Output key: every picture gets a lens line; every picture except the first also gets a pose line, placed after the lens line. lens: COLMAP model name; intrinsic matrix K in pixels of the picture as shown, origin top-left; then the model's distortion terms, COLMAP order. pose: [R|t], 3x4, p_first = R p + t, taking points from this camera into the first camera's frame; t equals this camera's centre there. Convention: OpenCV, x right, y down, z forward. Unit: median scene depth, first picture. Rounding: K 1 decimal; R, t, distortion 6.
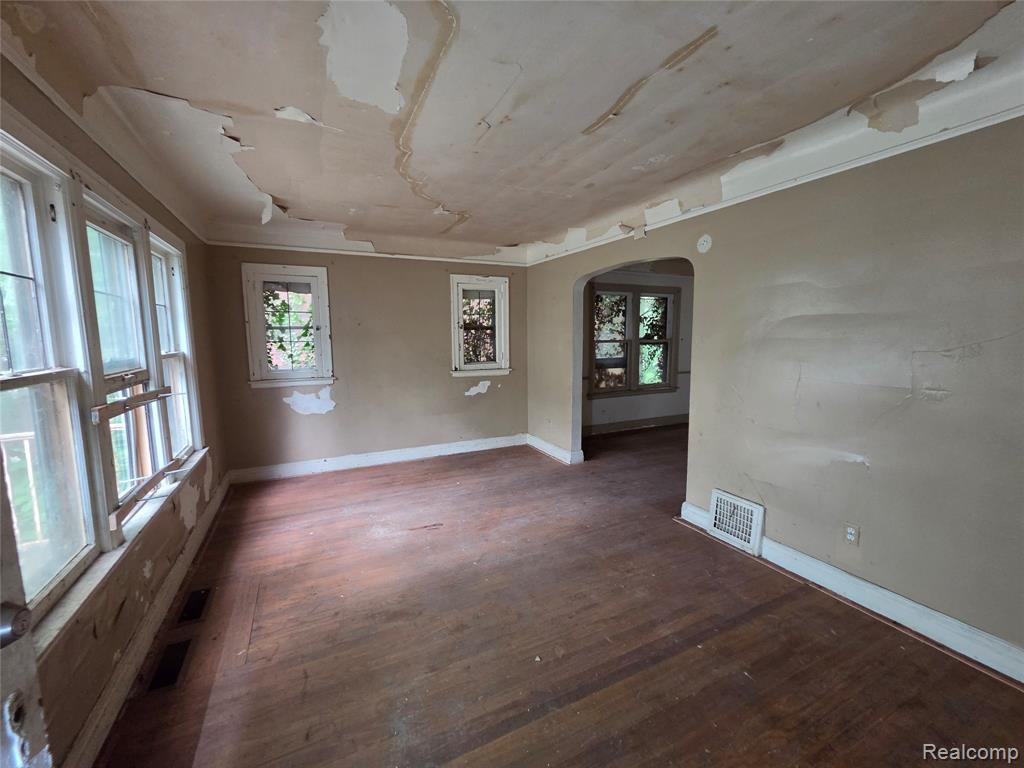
lens RADIAL K [[418.1, 0, 508.5], [0, 418.1, 386.0], [0, 0, 1]] dist [-0.001647, -0.000133]
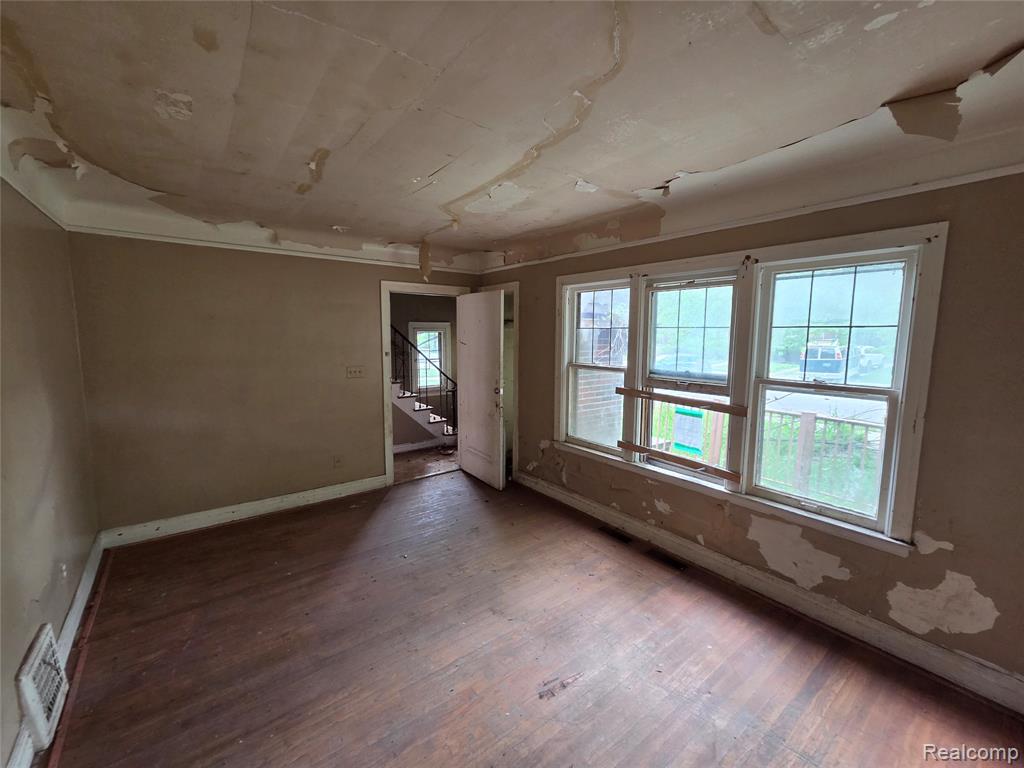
lens RADIAL K [[418.1, 0, 518.2], [0, 418.1, 377.7], [0, 0, 1]] dist [-0.001647, -0.000133]
pose [[-0.975233, 0.026386, -0.219602, -0.010312], [-0.025373, 0.972959, 0.229582, -0.225445], [0.219721, 0.229468, -0.948192, 1.377211]]
